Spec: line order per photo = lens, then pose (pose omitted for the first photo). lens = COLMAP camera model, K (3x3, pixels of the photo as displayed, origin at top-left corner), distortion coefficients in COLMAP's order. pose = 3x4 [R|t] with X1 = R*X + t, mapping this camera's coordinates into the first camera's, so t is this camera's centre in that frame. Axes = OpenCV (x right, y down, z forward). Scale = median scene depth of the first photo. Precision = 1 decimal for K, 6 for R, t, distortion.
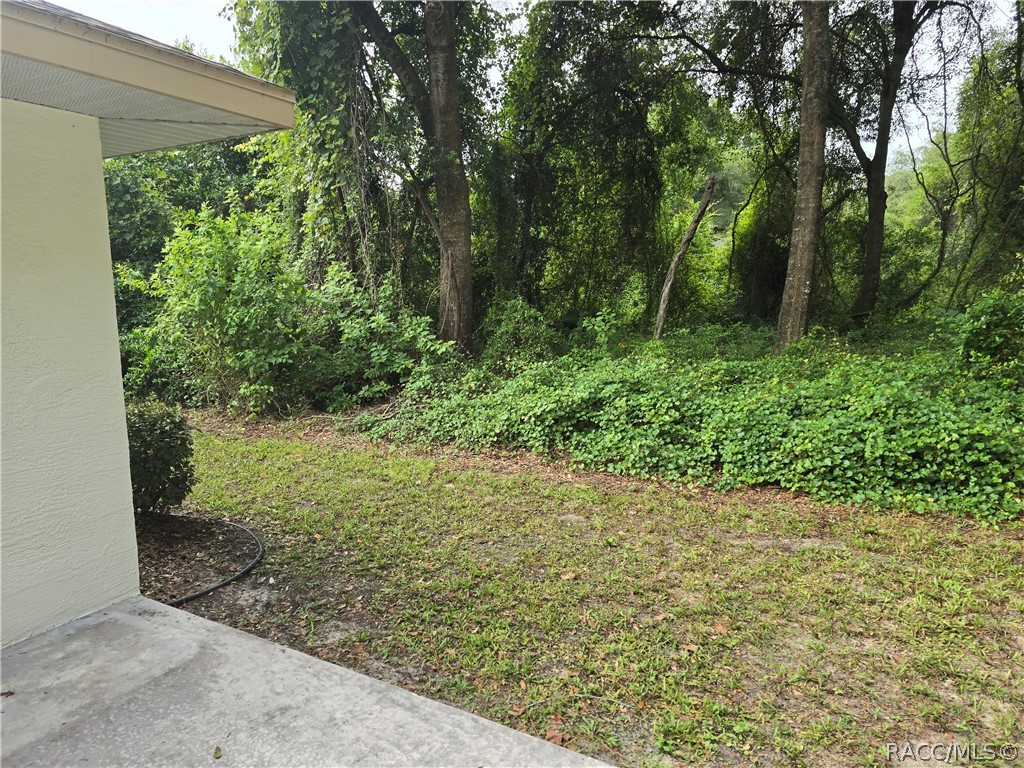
lens RADIAL K [[693.7, 0, 513.8], [0, 693.7, 385.1], [0, 0, 1]] dist [0.028907, -0.007226]
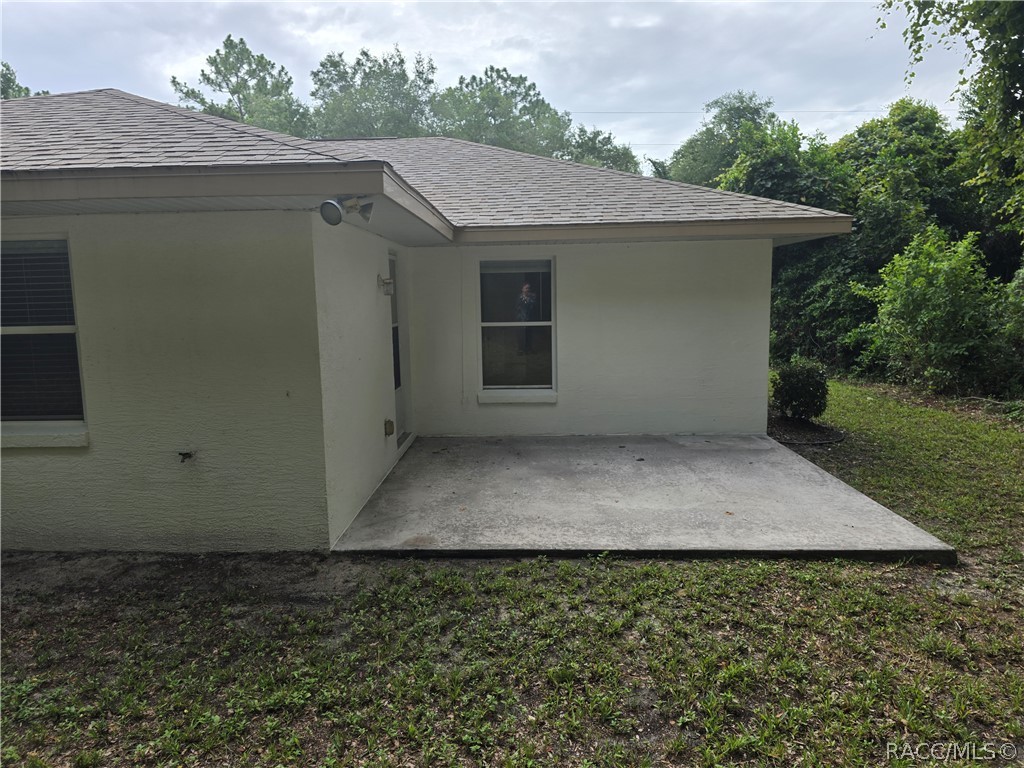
lens RADIAL K [[693.7, 0, 511.4], [0, 693.7, 384.6], [0, 0, 1]] dist [0.028907, -0.007226]
pose [[0.468393, 0.116867, -0.875757, 0.415913], [-0.112258, 0.991052, 0.072212, 0.022670], [0.876360, 0.064487, 0.477320, -0.333965]]
